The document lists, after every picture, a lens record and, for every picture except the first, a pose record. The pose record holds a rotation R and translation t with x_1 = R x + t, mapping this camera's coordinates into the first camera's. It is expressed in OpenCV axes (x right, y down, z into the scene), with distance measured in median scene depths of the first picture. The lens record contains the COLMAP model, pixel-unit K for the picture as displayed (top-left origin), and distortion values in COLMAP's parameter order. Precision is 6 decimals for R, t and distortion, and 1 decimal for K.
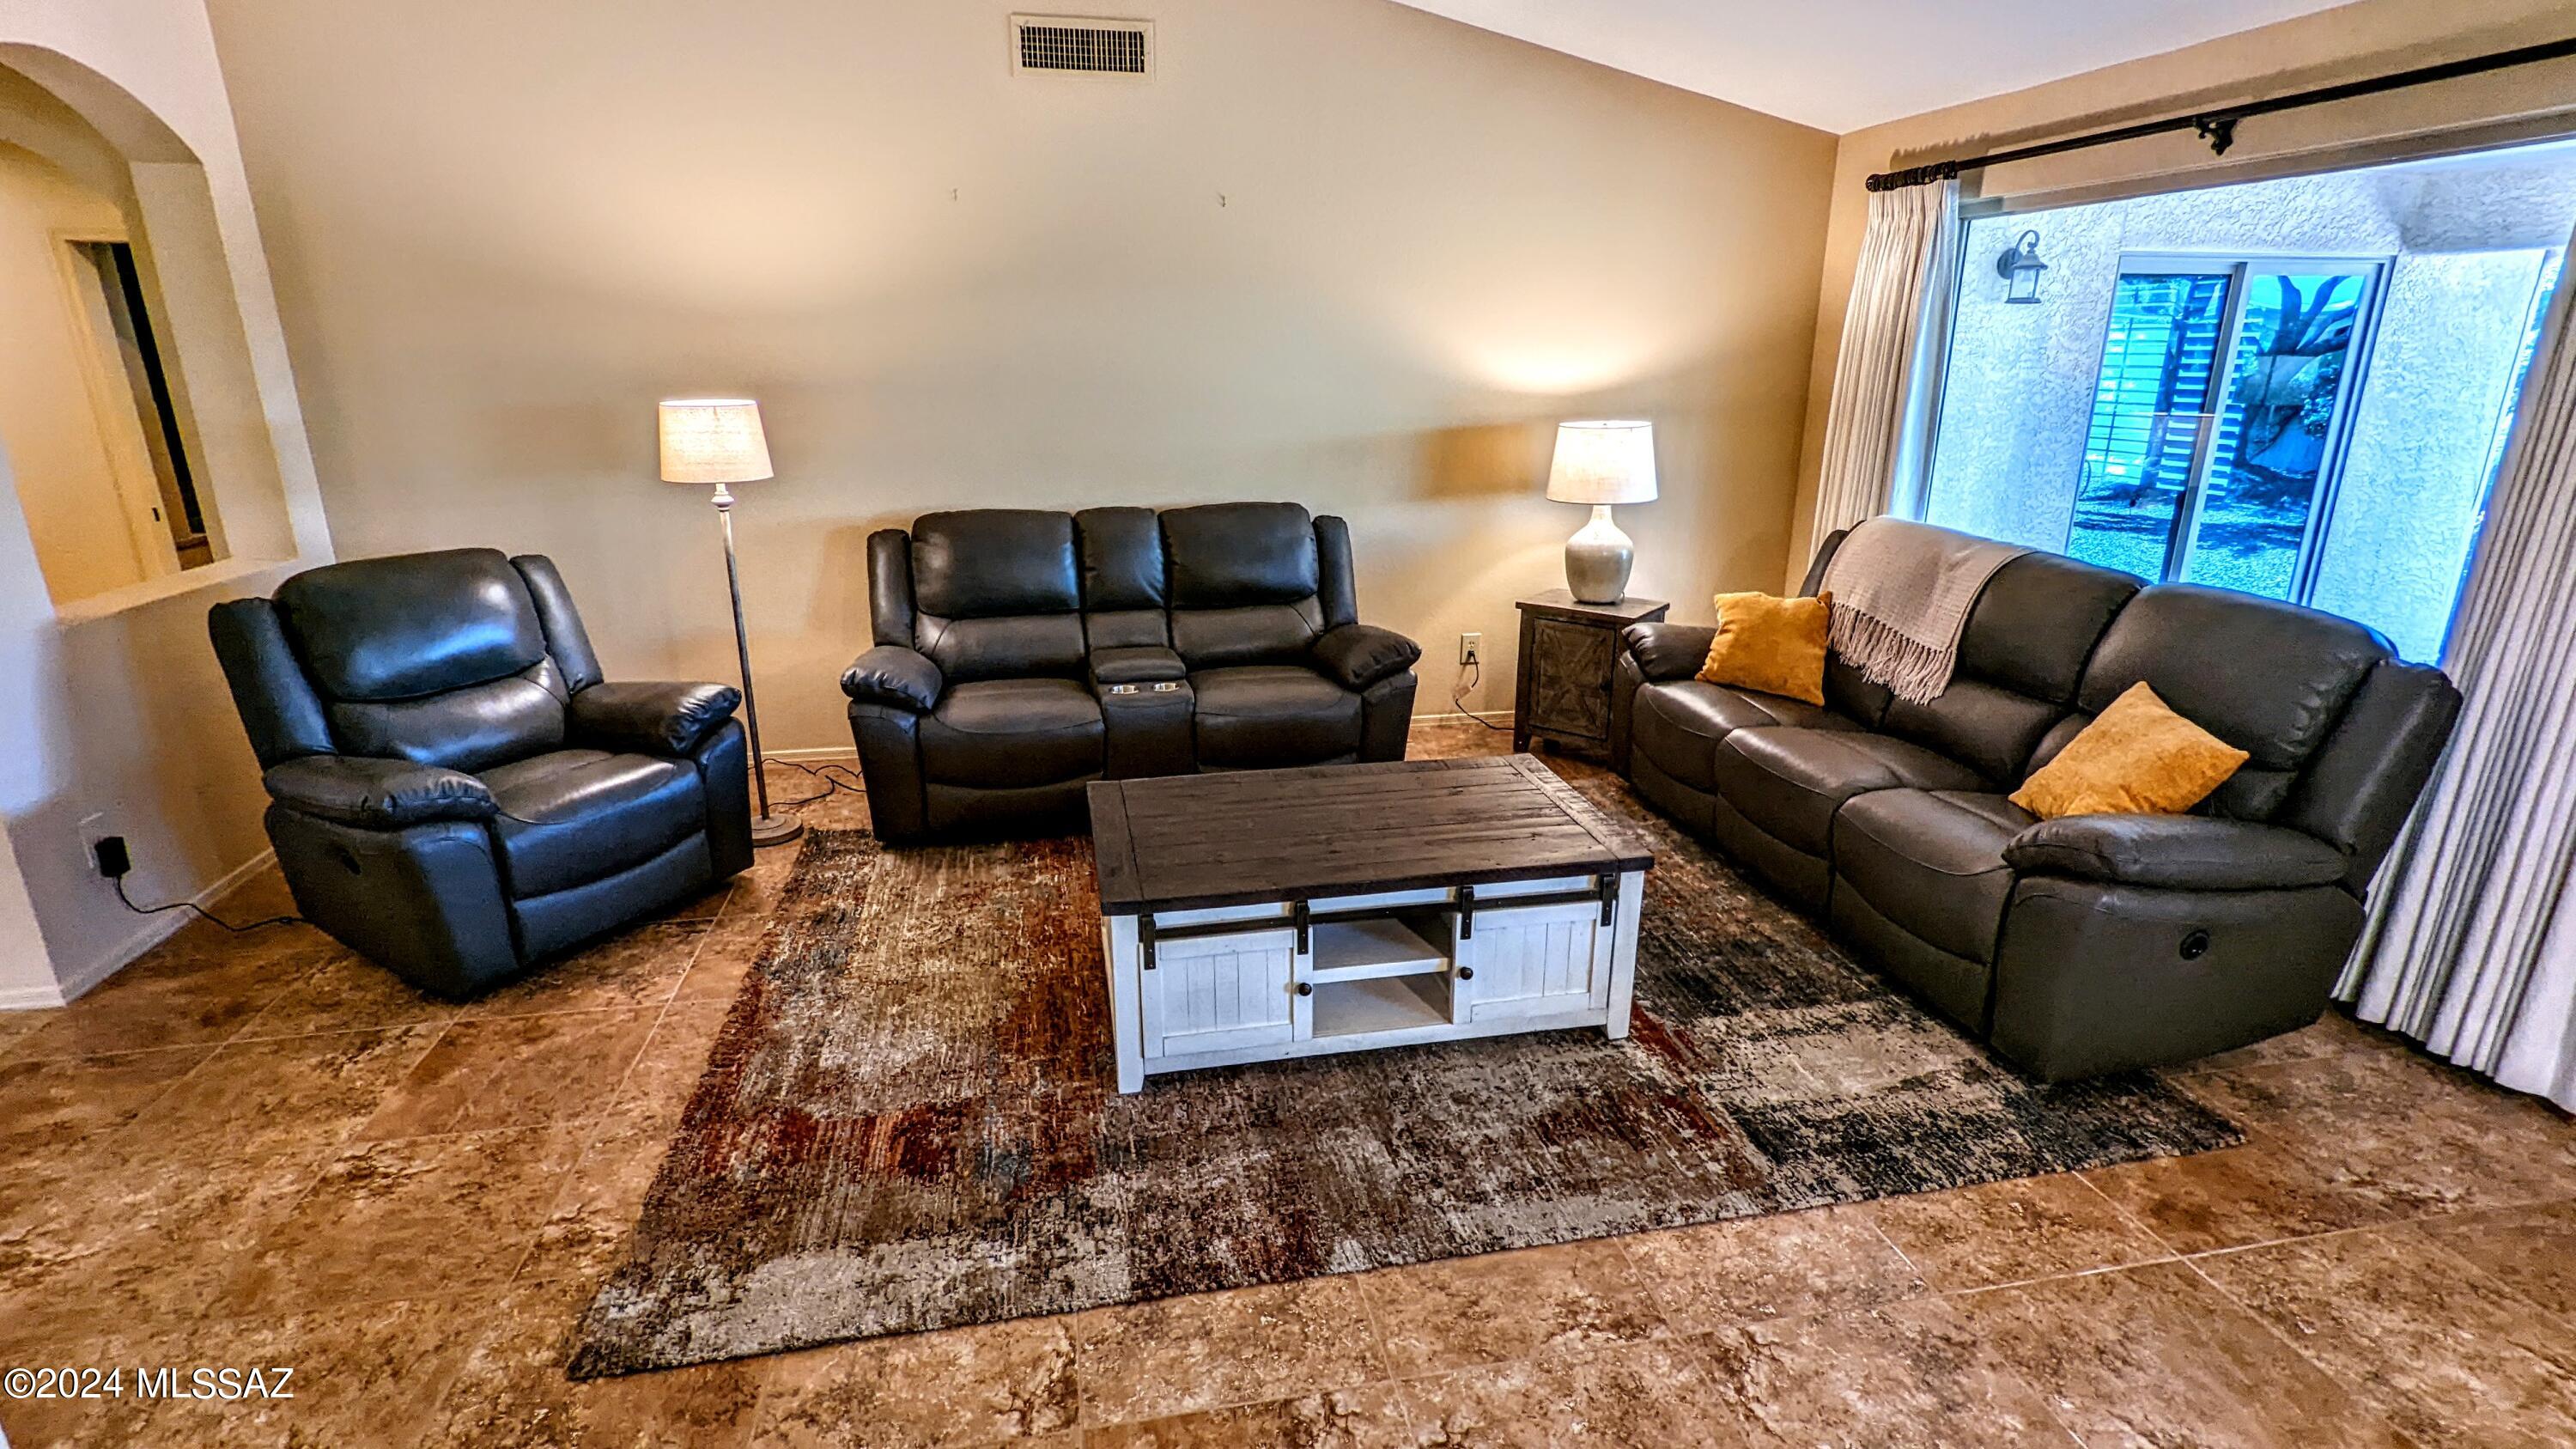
lens RADIAL K [[1219.0, 0, 1280.4], [0, 1219.0, 717.9], [0, 0, 1]] dist [-0.001015, 0.001293]
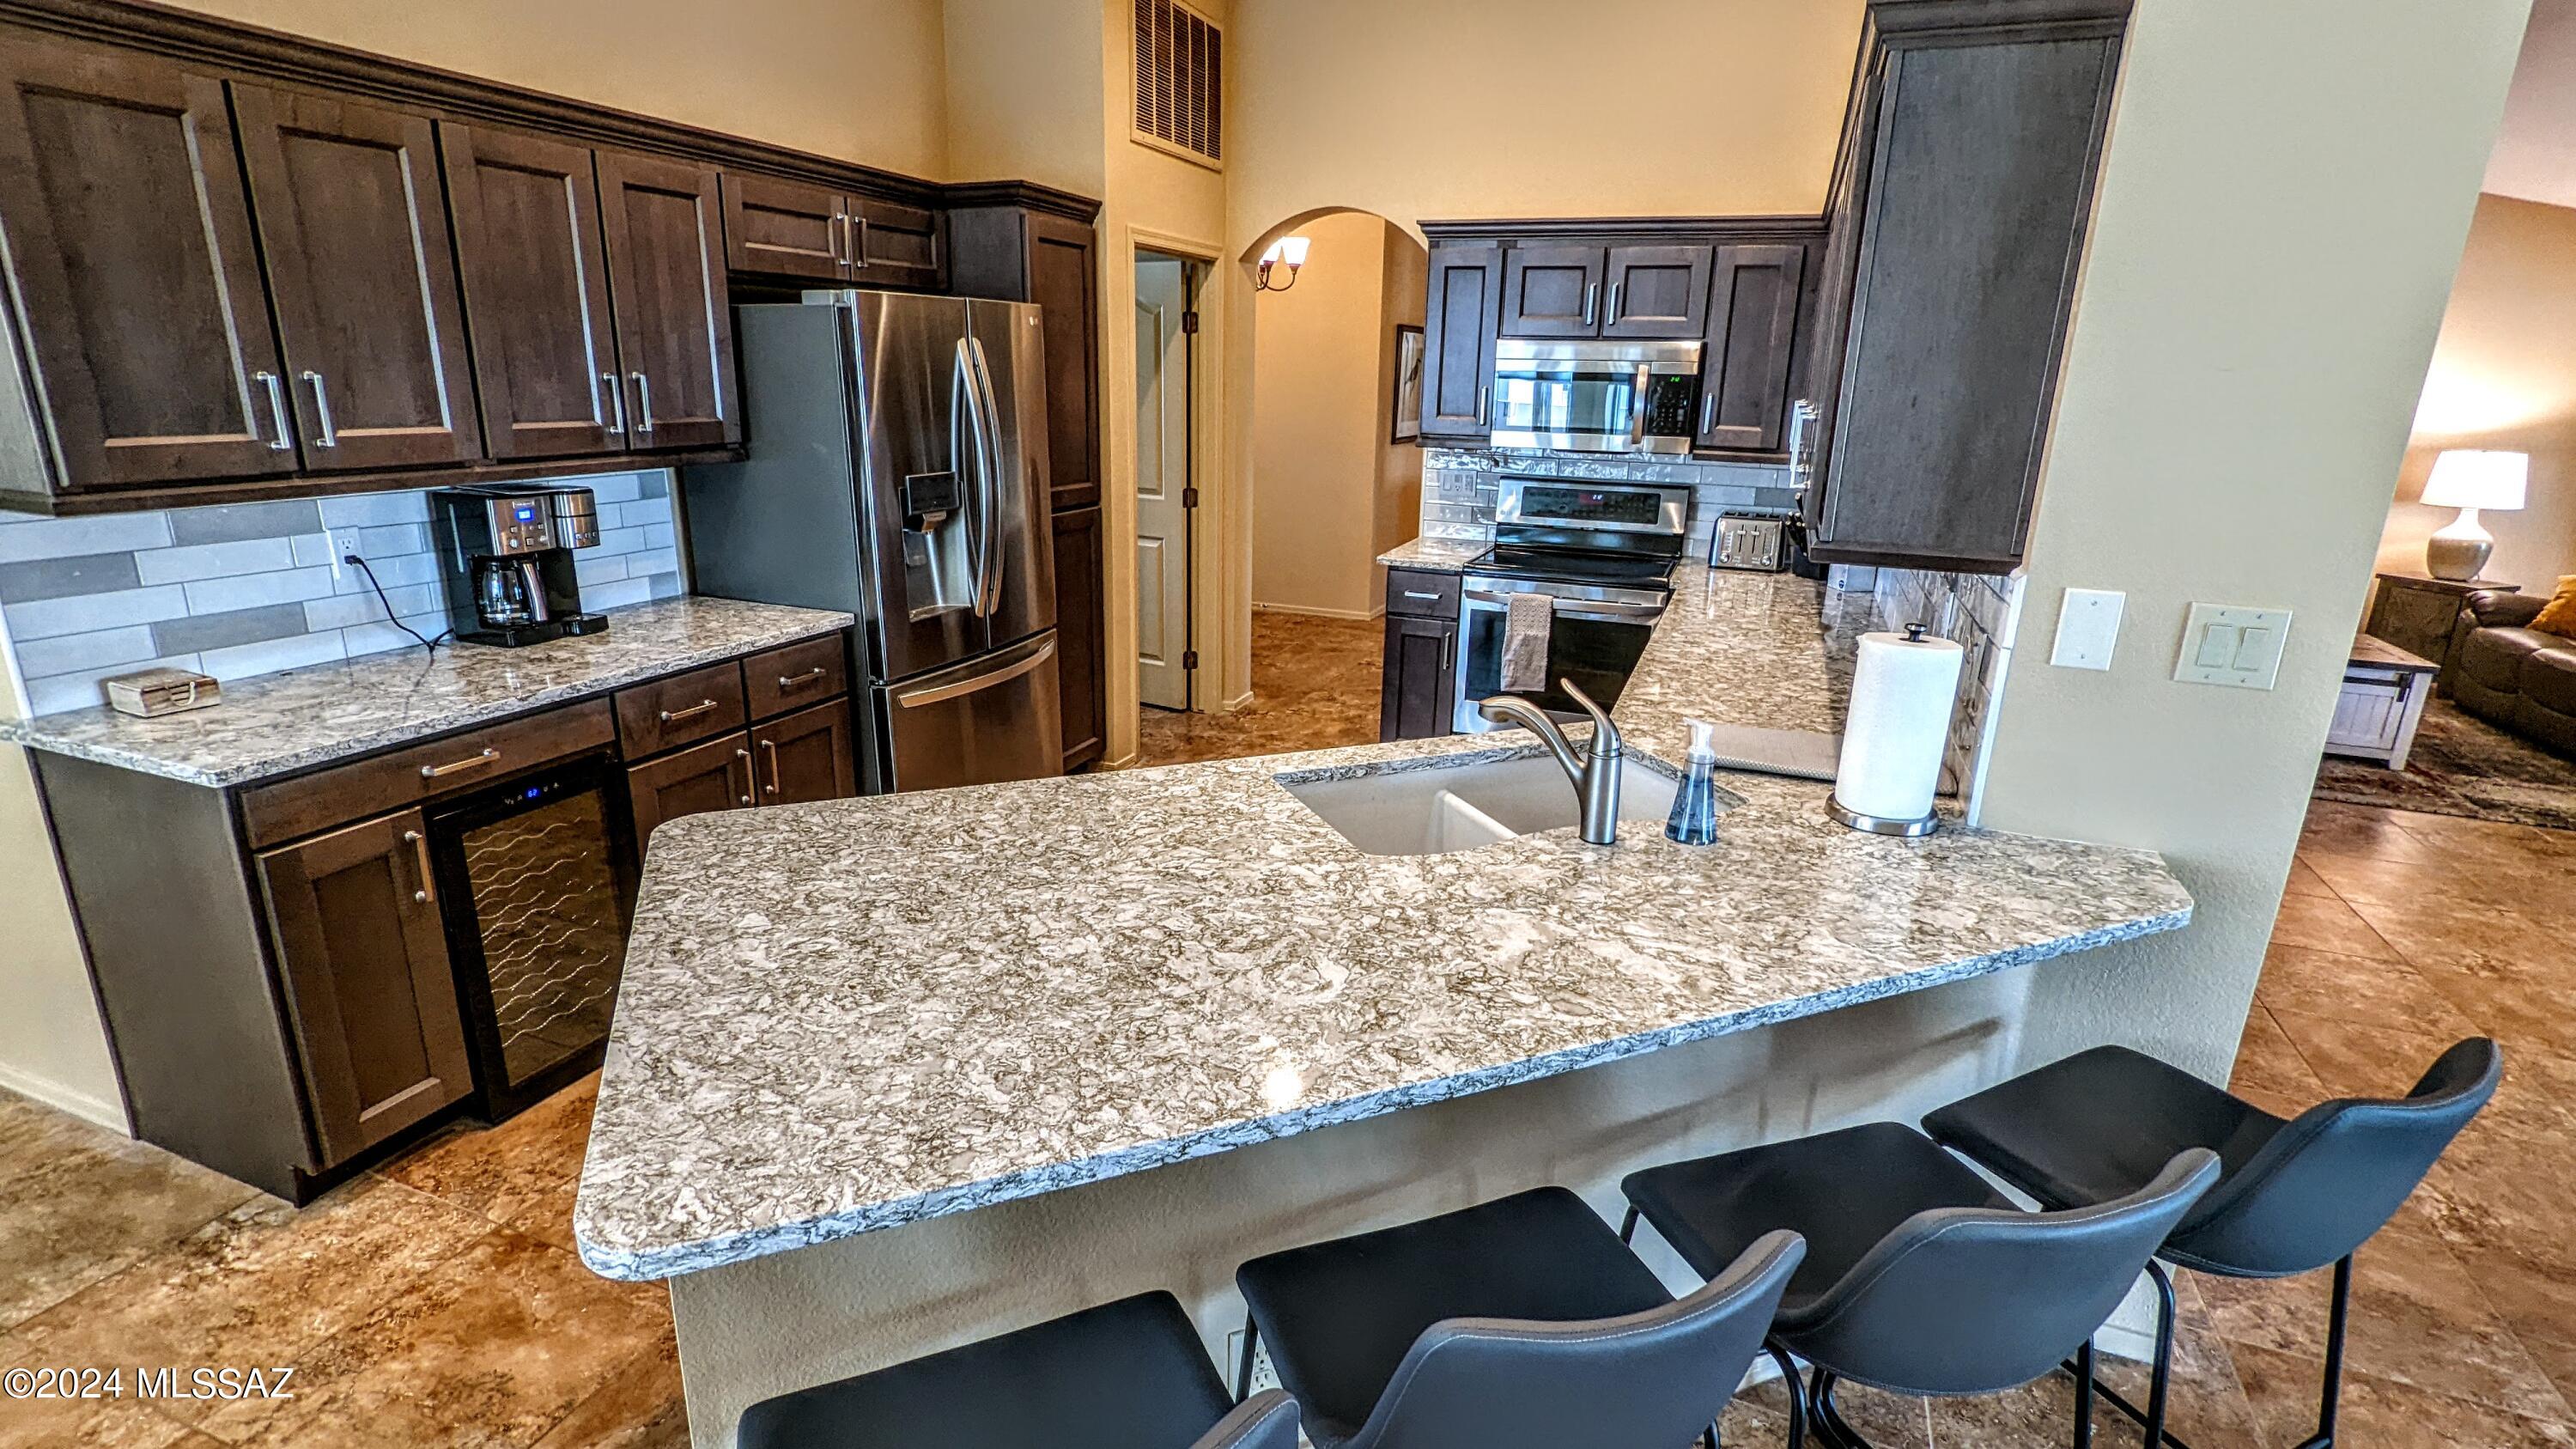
lens RADIAL K [[1219.0, 0, 1281.0], [0, 1219.0, 730.8], [0, 0, 1]] dist [-0.001015, 0.001293]
pose [[0.839398, 0.174806, -0.514640, -0.171845], [-0.186789, 0.981975, 0.028883, 0.395885], [0.510412, 0.071885, 0.856920, -1.232689]]
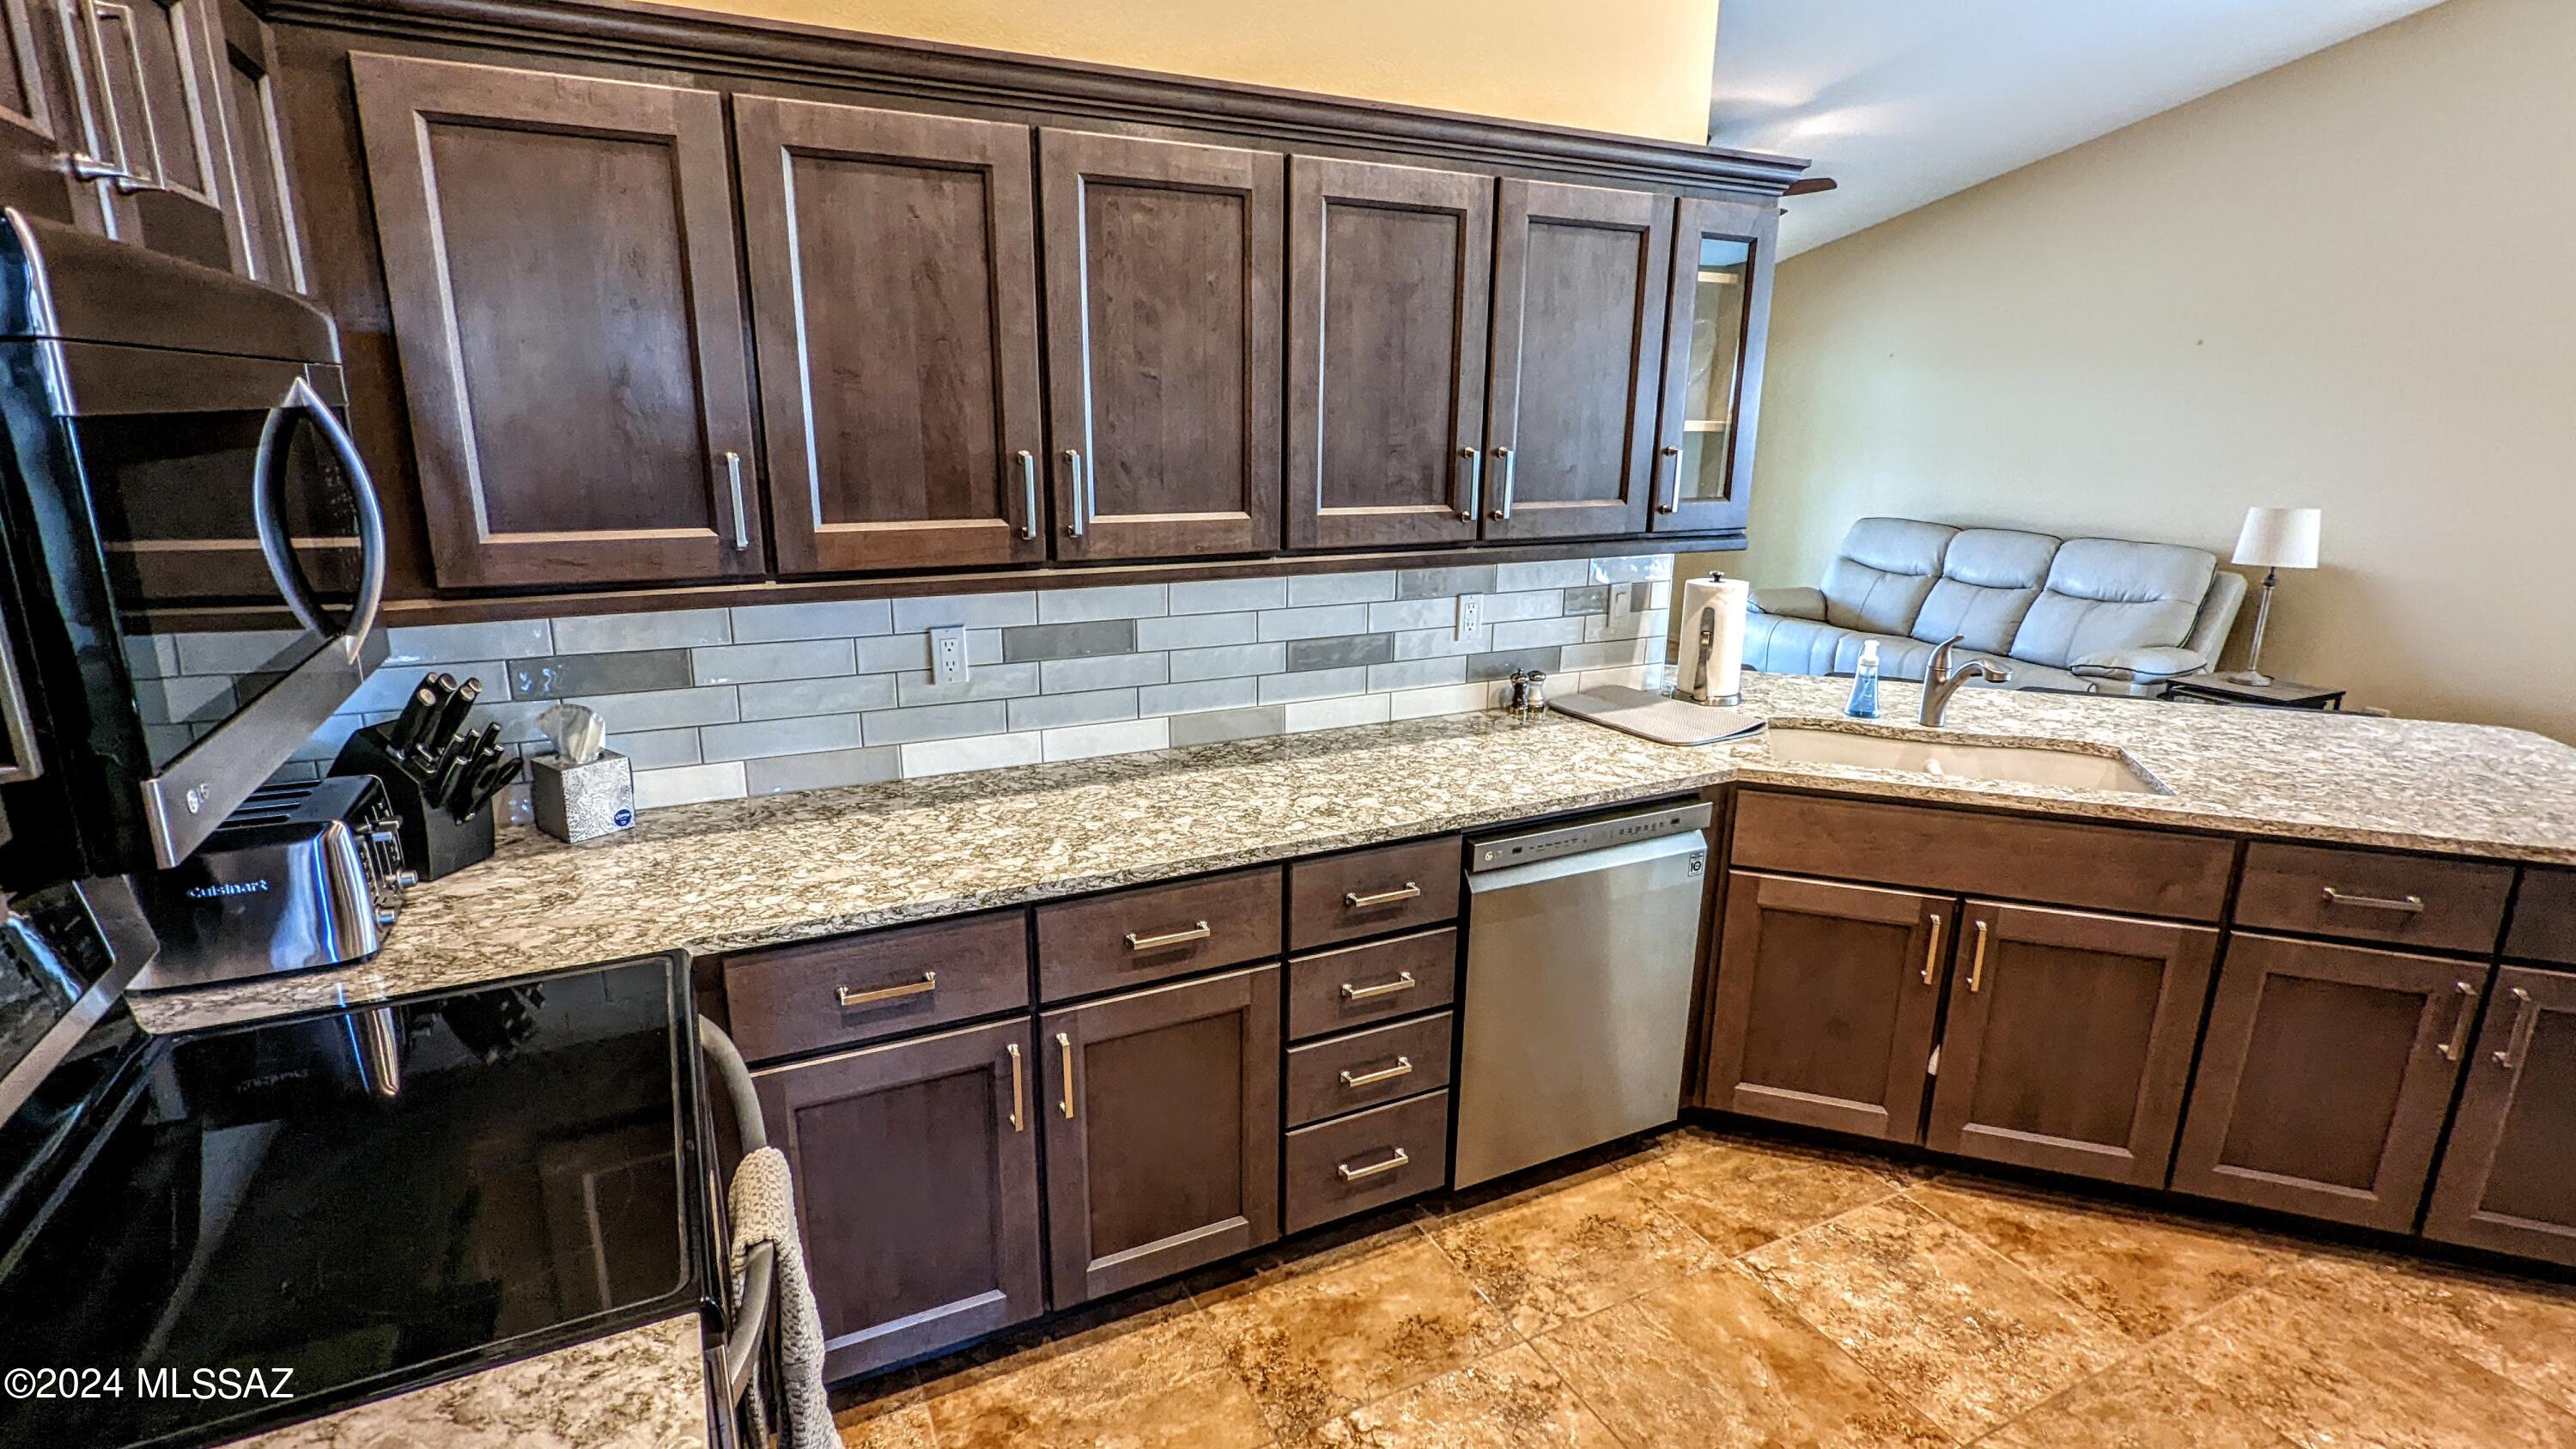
lens RADIAL K [[1219.0, 0, 1282.0], [0, 1219.0, 723.1], [0, 0, 1]] dist [-0.001015, 0.001293]
pose [[-0.258683, -0.242469, 0.935036, -0.999487], [0.281778, 0.906942, 0.313140, 0.041209], [-0.923950, 0.344477, -0.166288, -0.126230]]
